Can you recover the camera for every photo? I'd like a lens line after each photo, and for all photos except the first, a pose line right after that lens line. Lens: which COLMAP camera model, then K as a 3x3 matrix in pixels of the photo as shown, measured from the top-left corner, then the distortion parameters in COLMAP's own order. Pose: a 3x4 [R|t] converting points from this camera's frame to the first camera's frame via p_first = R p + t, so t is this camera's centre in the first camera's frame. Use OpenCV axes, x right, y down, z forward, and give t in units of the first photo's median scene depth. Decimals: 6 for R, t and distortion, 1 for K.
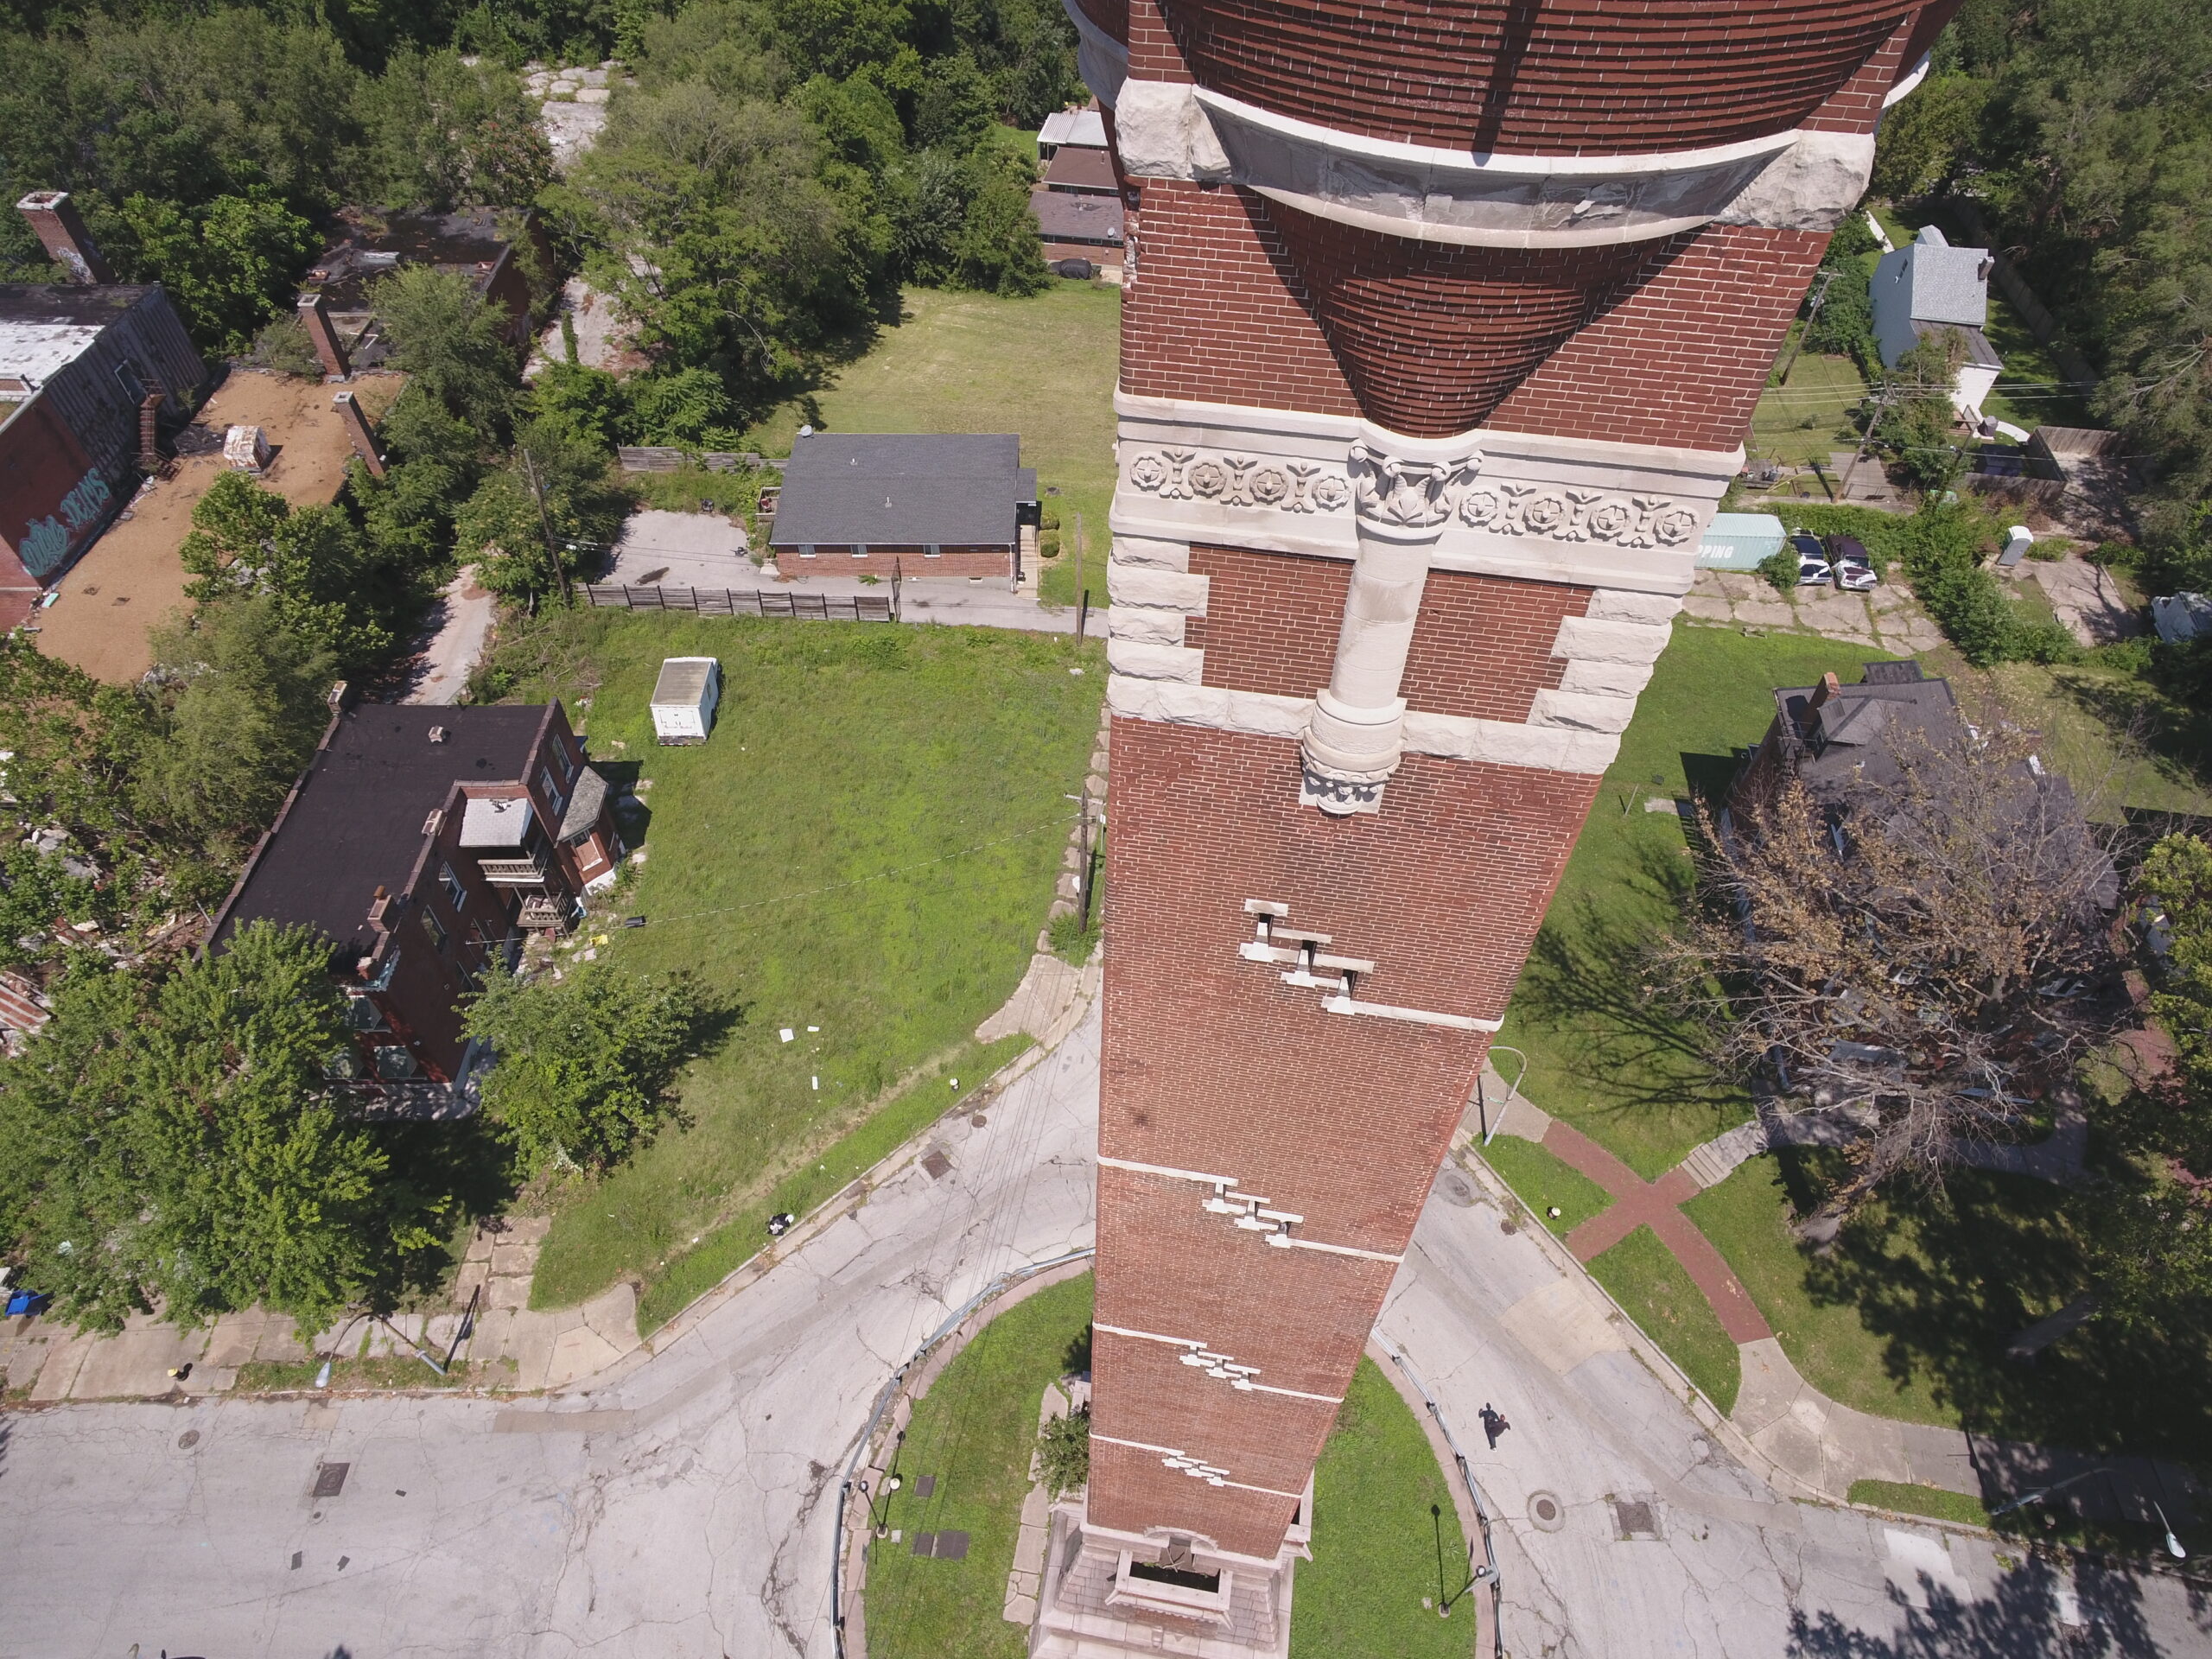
lens RADIAL K [[1307.0, 0, 1101.6], [0, 1307.0, 801.7], [0, 0, 1]] dist [-0.001503, -0.003216]
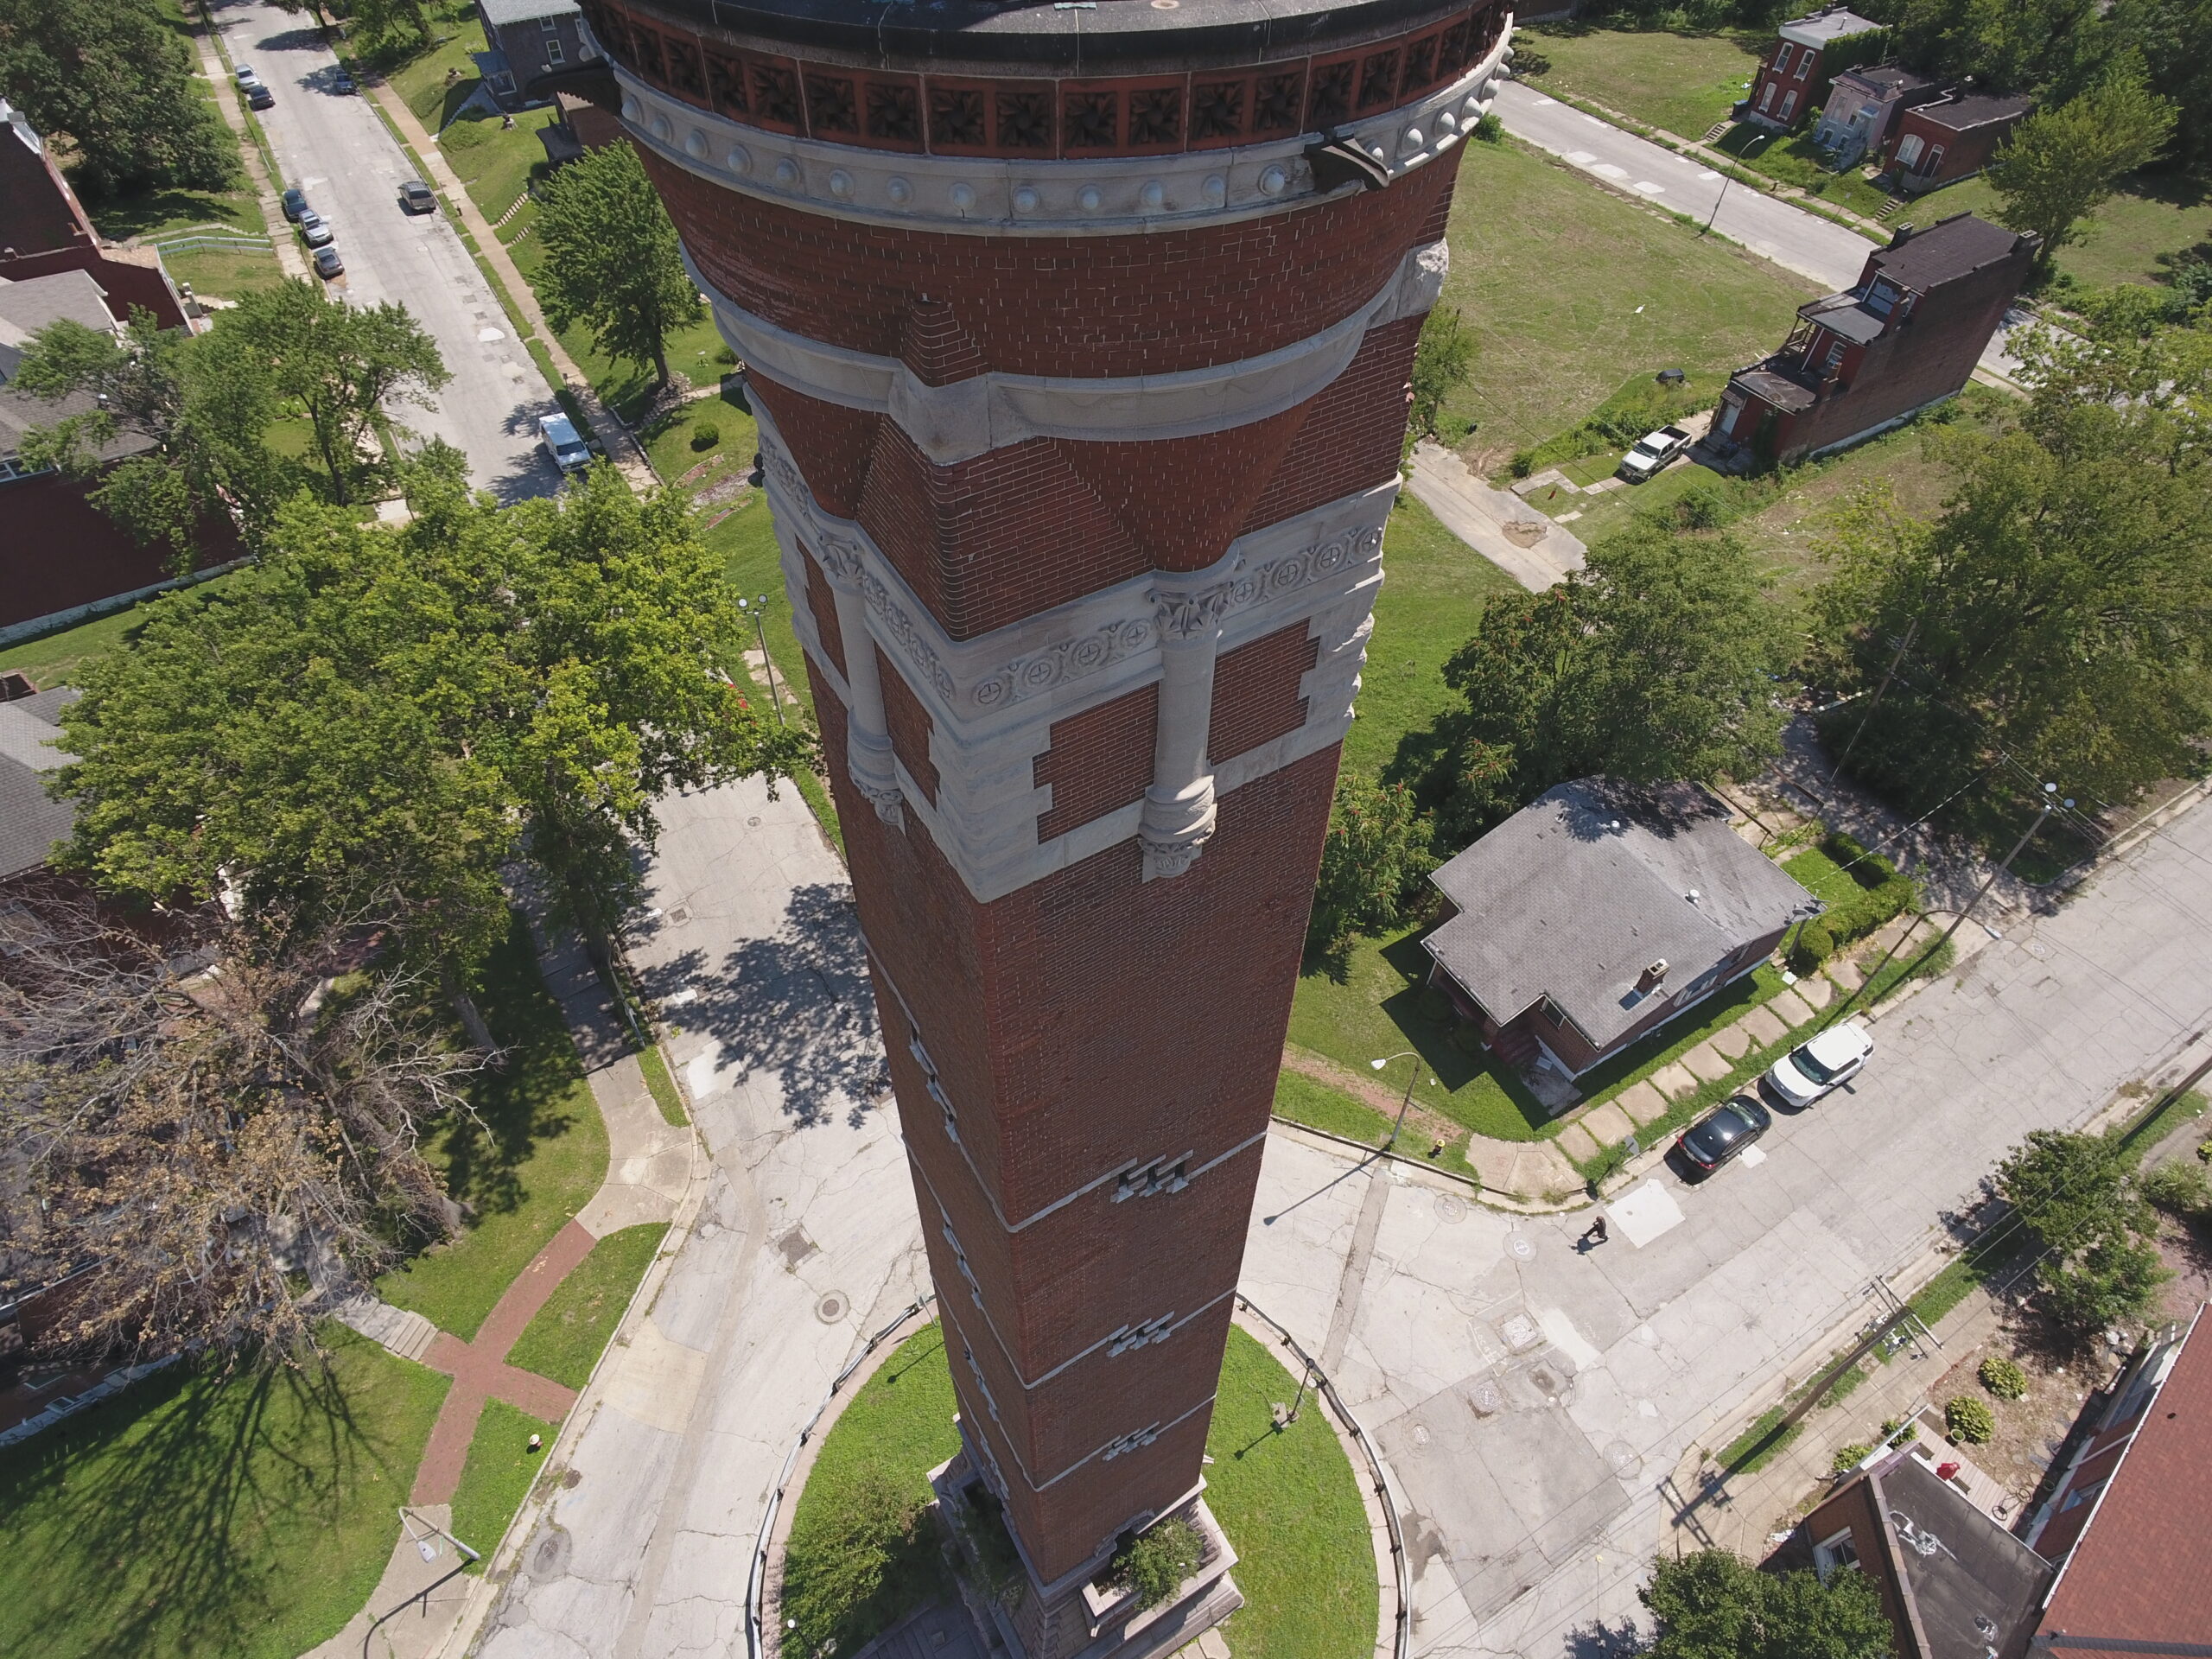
lens RADIAL K [[1307.0, 0, 1104.1], [0, 1307.0, 800.4], [0, 0, 1]] dist [-0.001503, -0.003216]
pose [[-0.653552, -0.571694, 0.496020, -0.116014], [0.549400, 0.092441, 0.830430, -0.288628], [-0.520604, 0.815243, 0.253674, 0.217671]]
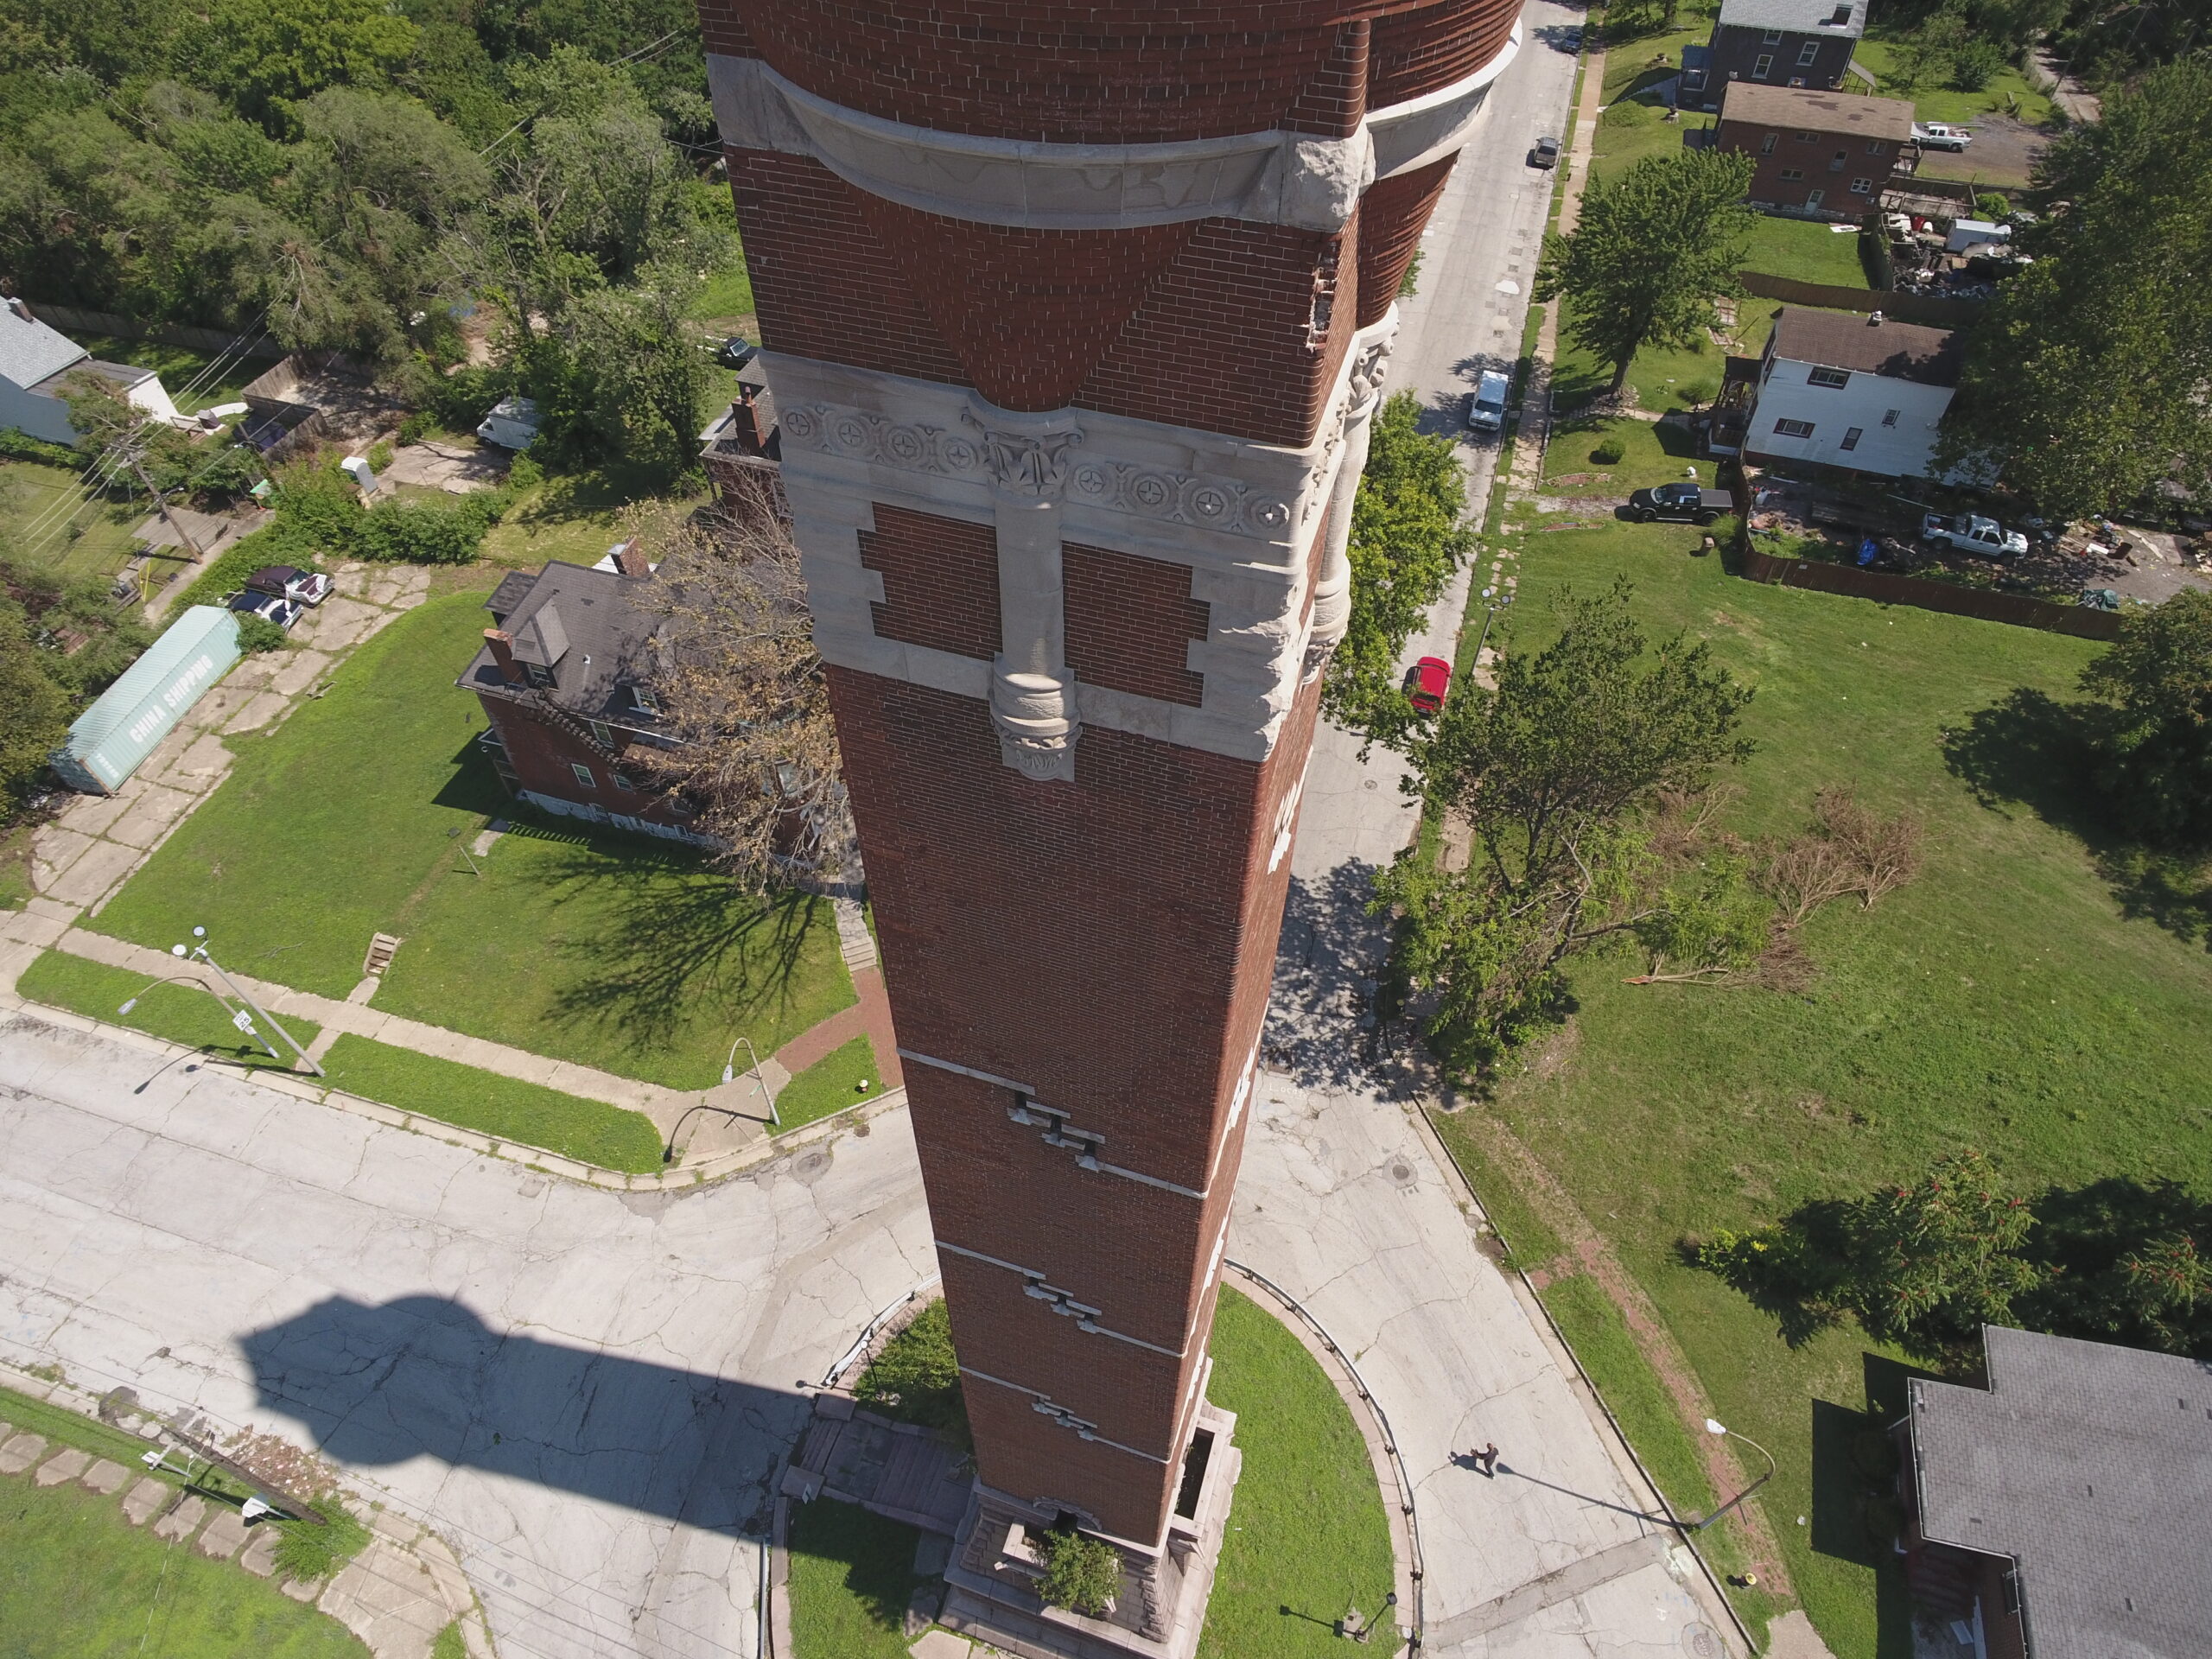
lens RADIAL K [[1307.0, 0, 1102.6], [0, 1307.0, 801.9], [0, 0, 1]] dist [-0.001503, -0.003216]
pose [[0.142968, -0.739365, 0.657951, -0.171447], [0.728234, 0.528778, 0.435969, -0.143809], [-0.670250, 0.416812, 0.614029, 0.123416]]
